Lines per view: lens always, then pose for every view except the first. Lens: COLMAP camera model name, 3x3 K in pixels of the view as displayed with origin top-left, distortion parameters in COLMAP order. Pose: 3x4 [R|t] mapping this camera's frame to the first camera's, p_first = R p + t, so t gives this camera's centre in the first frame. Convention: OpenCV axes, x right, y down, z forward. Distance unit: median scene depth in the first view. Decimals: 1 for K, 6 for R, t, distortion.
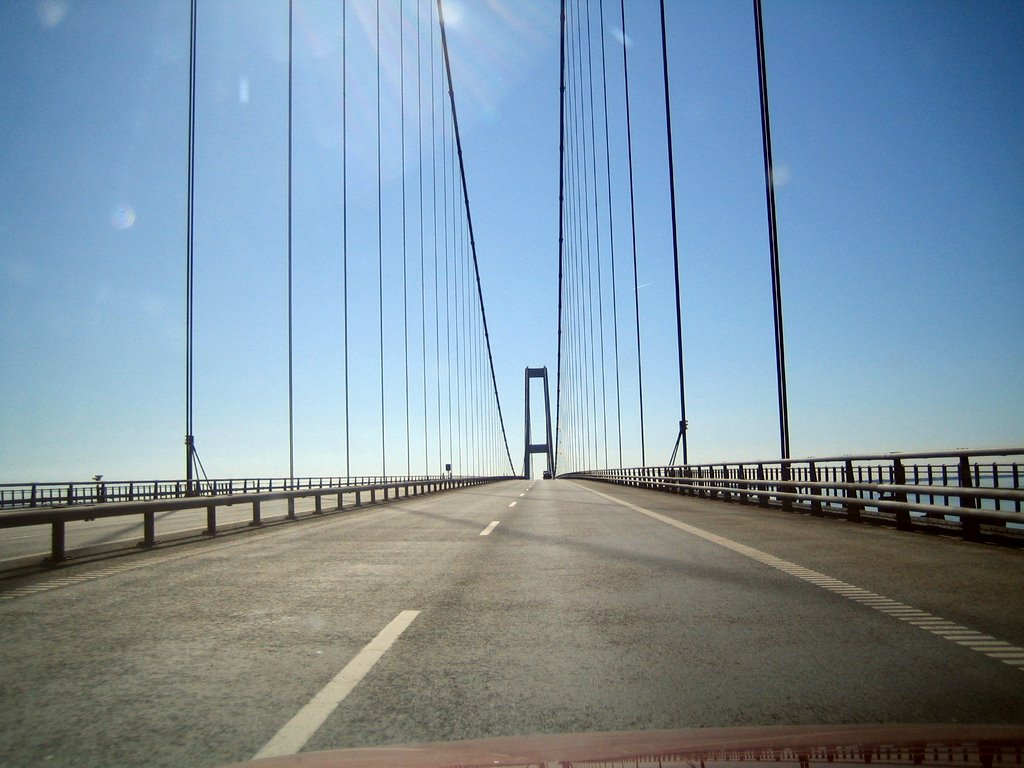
lens RADIAL K [[863.2, 0, 512.0], [0, 863.2, 384.0], [0, 0, 1]] dist [-0.003293, -0.000852]
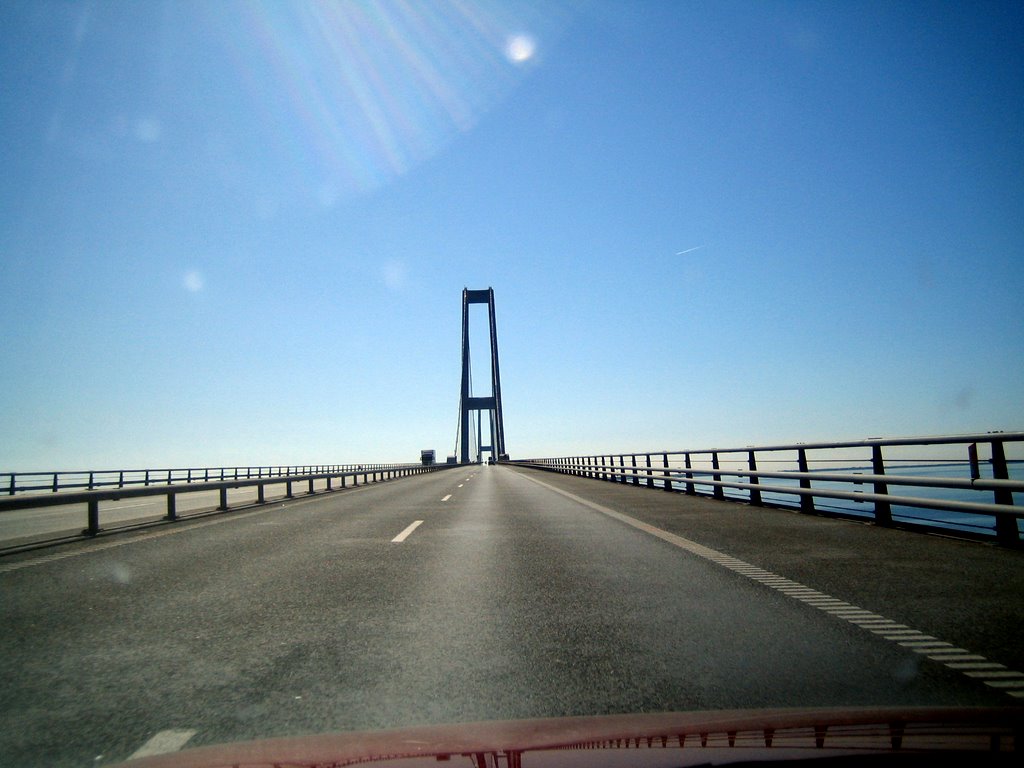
lens RADIAL K [[1367.6, 0, 512.0], [0, 1367.6, 384.0], [0, 0, 1]] dist [-0.010155, -0.040834]
pose [[0.998654, 0.002363, 0.051818, -0.033823], [-0.004722, 0.998955, 0.045449, -0.101582], [-0.051656, -0.045633, 0.997622, -0.989446]]
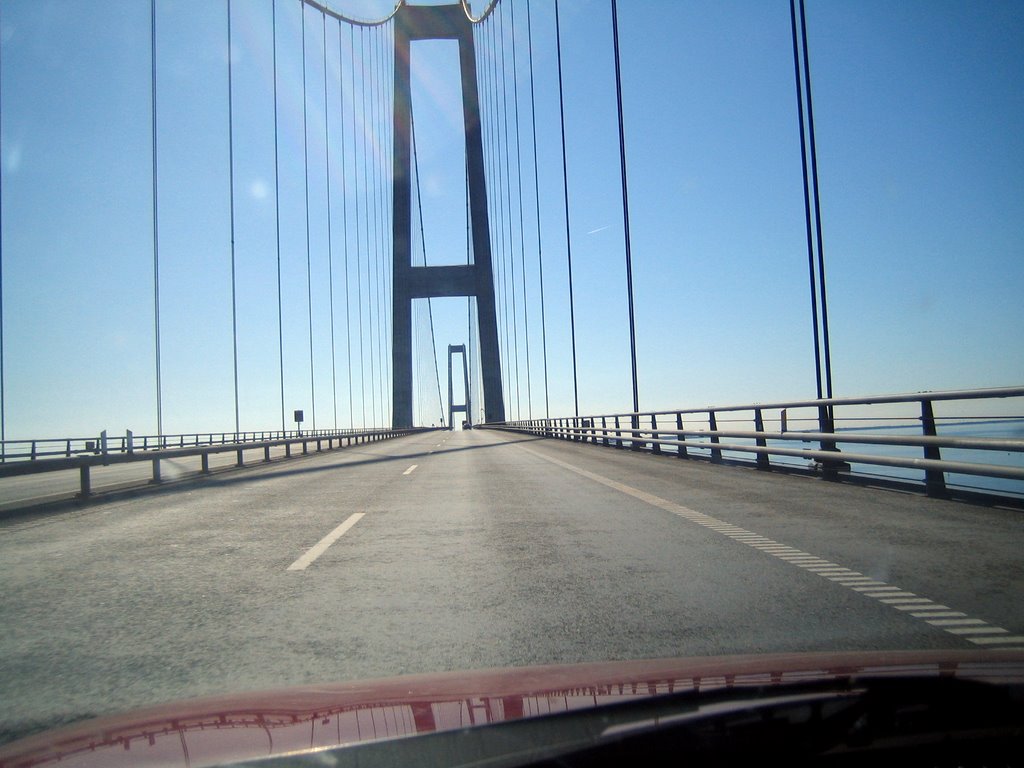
lens RADIAL K [[863.2, 0, 512.0], [0, 863.2, 384.0], [0, 0, 1]] dist [-0.003293, -0.000852]
pose [[0.995719, -0.007408, 0.092129, -0.005301], [0.002320, 0.998472, 0.055212, -0.017748], [-0.092398, -0.054762, 0.994215, -0.172800]]
